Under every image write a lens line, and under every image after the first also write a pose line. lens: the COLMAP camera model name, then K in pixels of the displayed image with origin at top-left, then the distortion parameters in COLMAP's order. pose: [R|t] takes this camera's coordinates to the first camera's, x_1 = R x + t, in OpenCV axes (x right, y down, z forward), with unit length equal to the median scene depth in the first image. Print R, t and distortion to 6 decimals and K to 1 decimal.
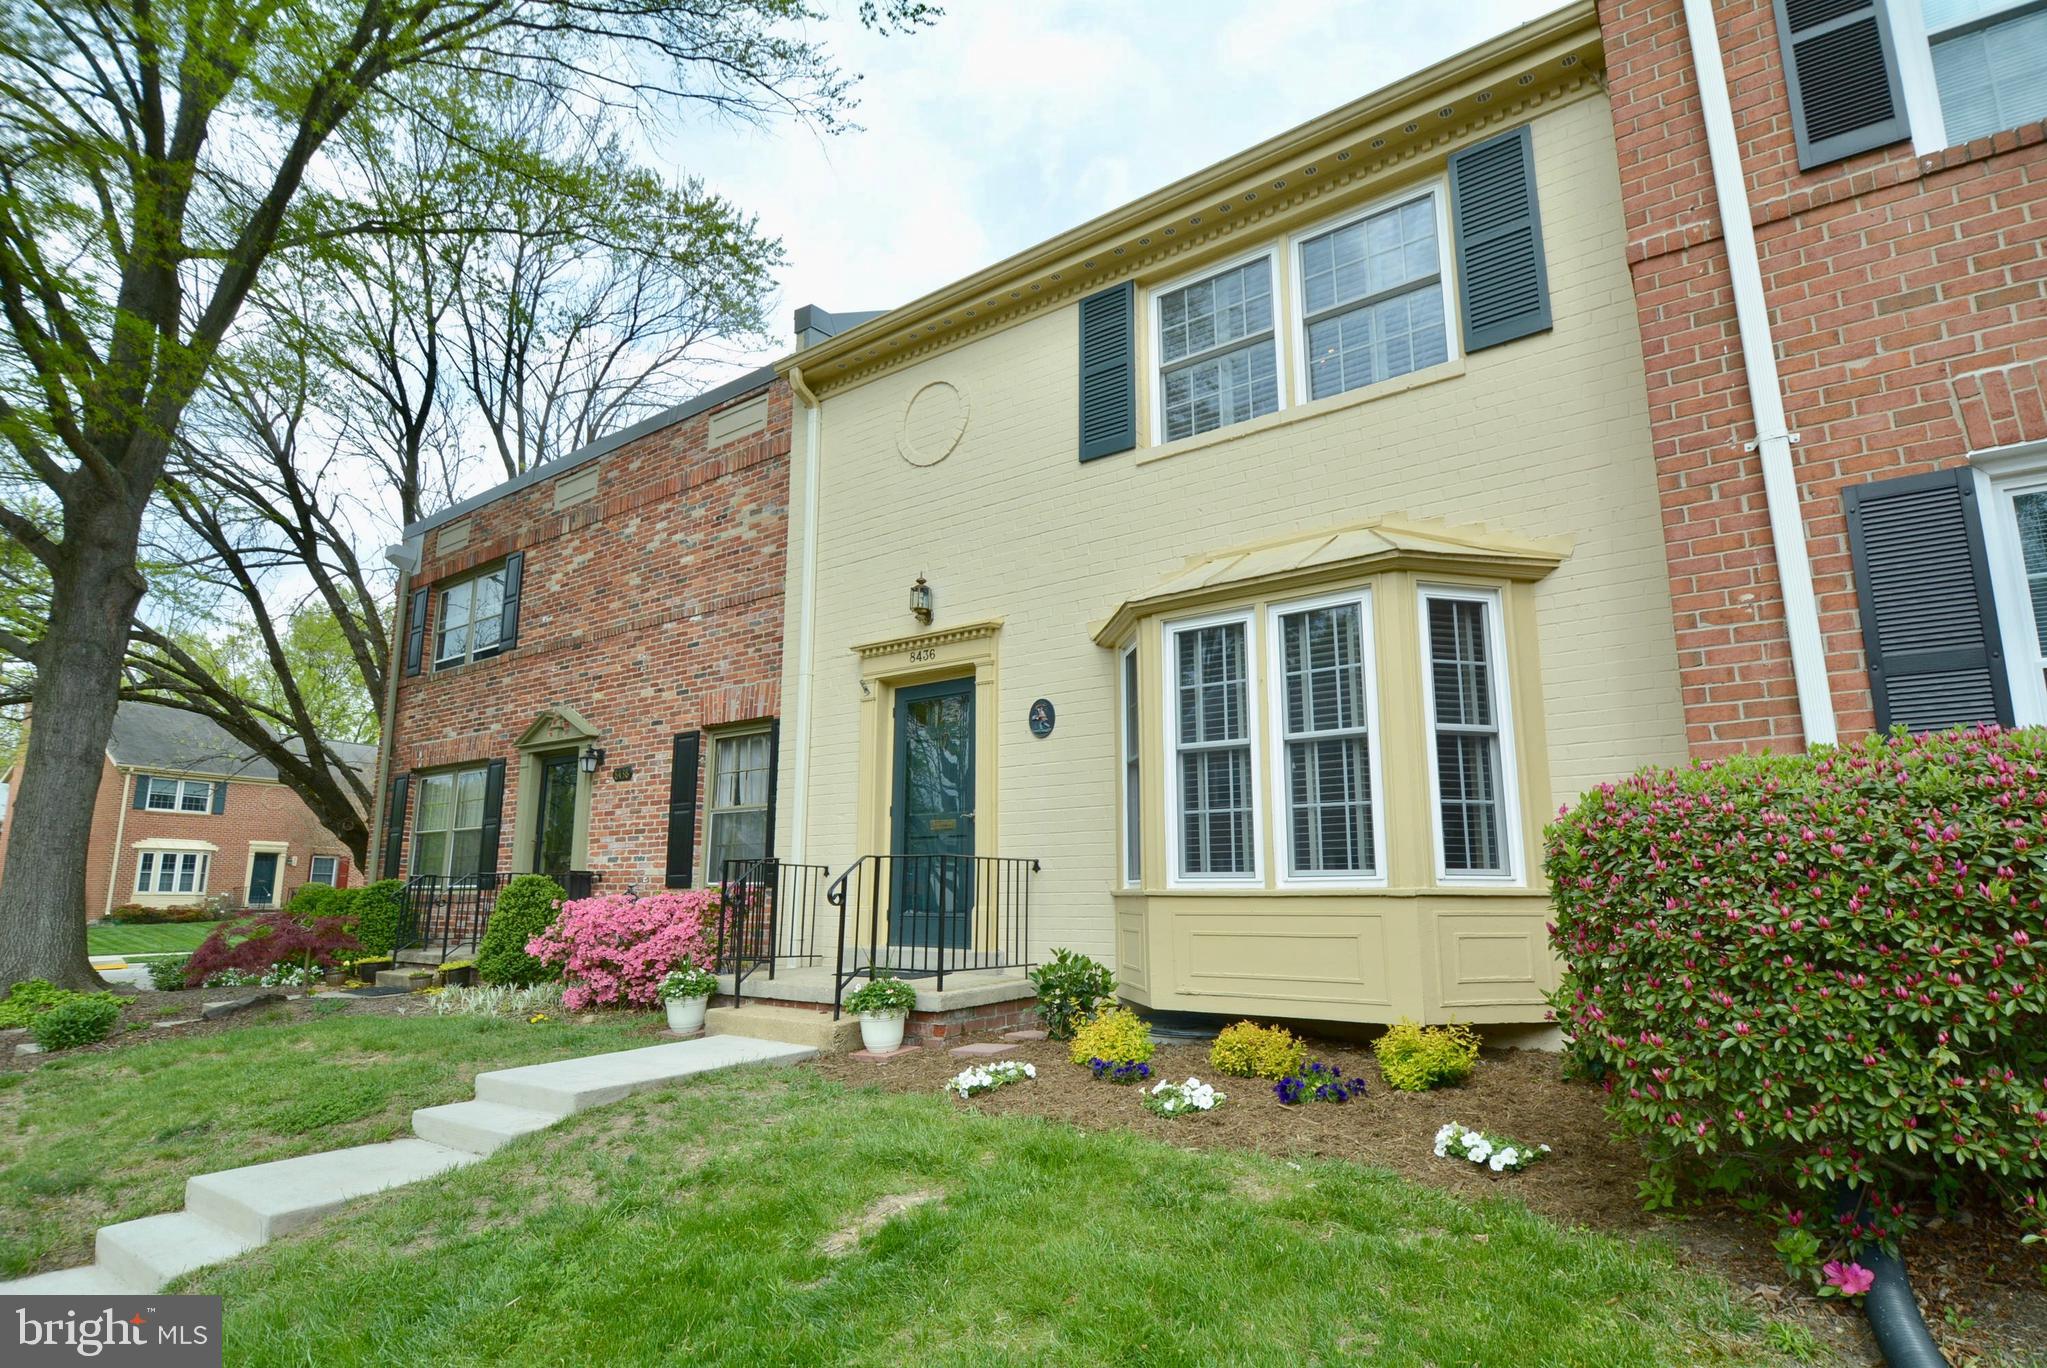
lens RADIAL K [[1006.2, 0, 1068.1], [0, 1006.2, 711.5], [0, 0, 1]] dist [0.026711, -0.028415]
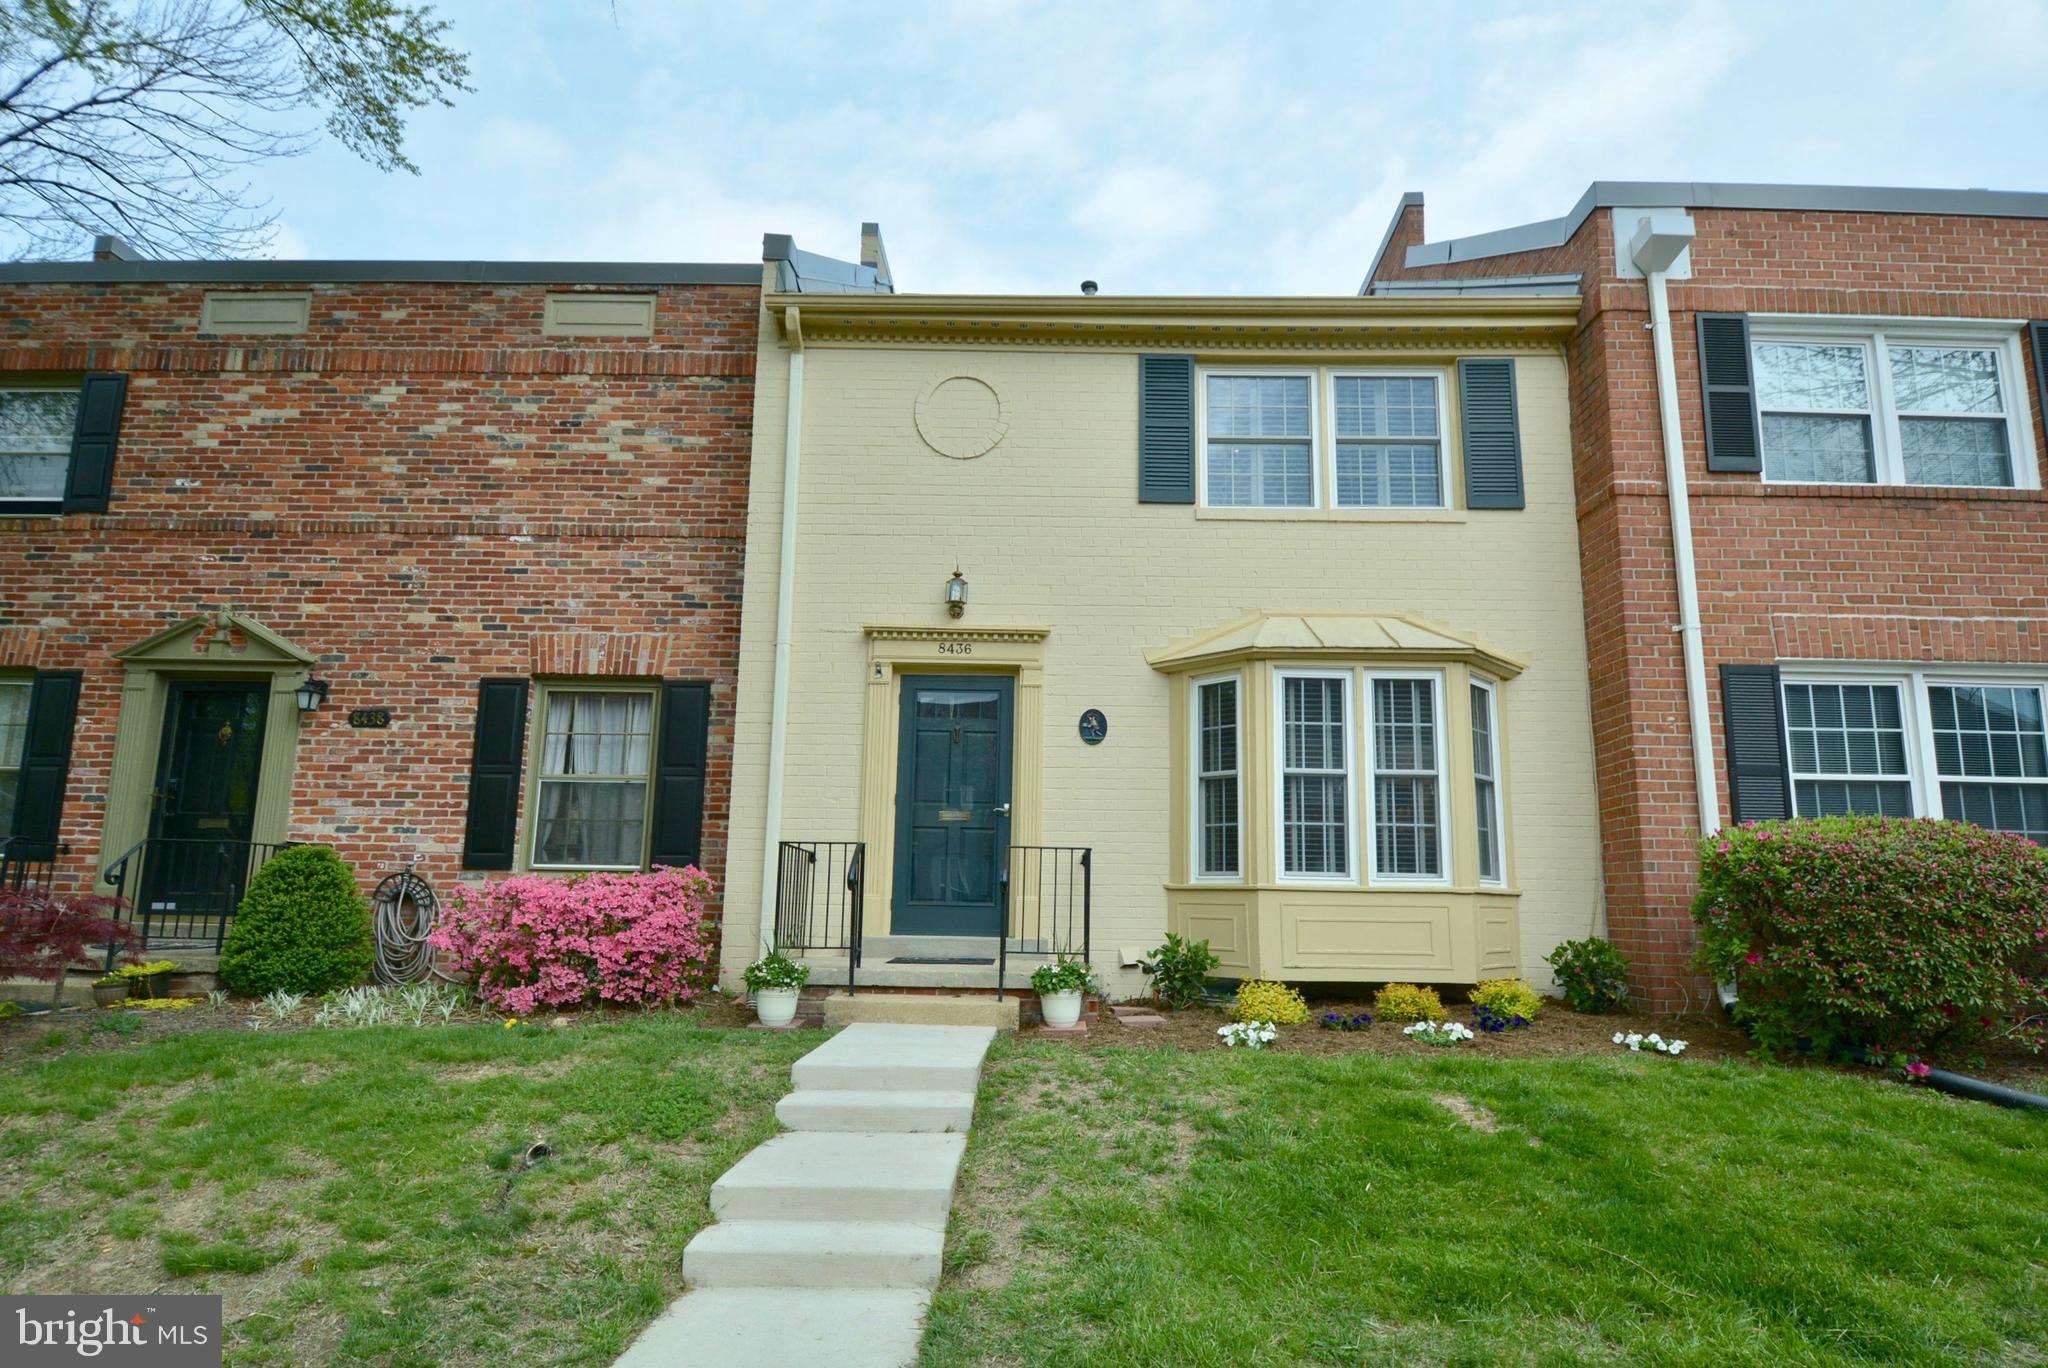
lens RADIAL K [[1109.6, 0, 1030.7], [0, 1109.6, 710.4], [0, 0, 1]] dist [0.039191, -0.040636]
pose [[0.825945, 0.109211, 0.553072, -0.684748], [-0.117424, 0.992866, -0.020696, 0.020095], [-0.551386, -0.047850, 0.832877, 0.025331]]
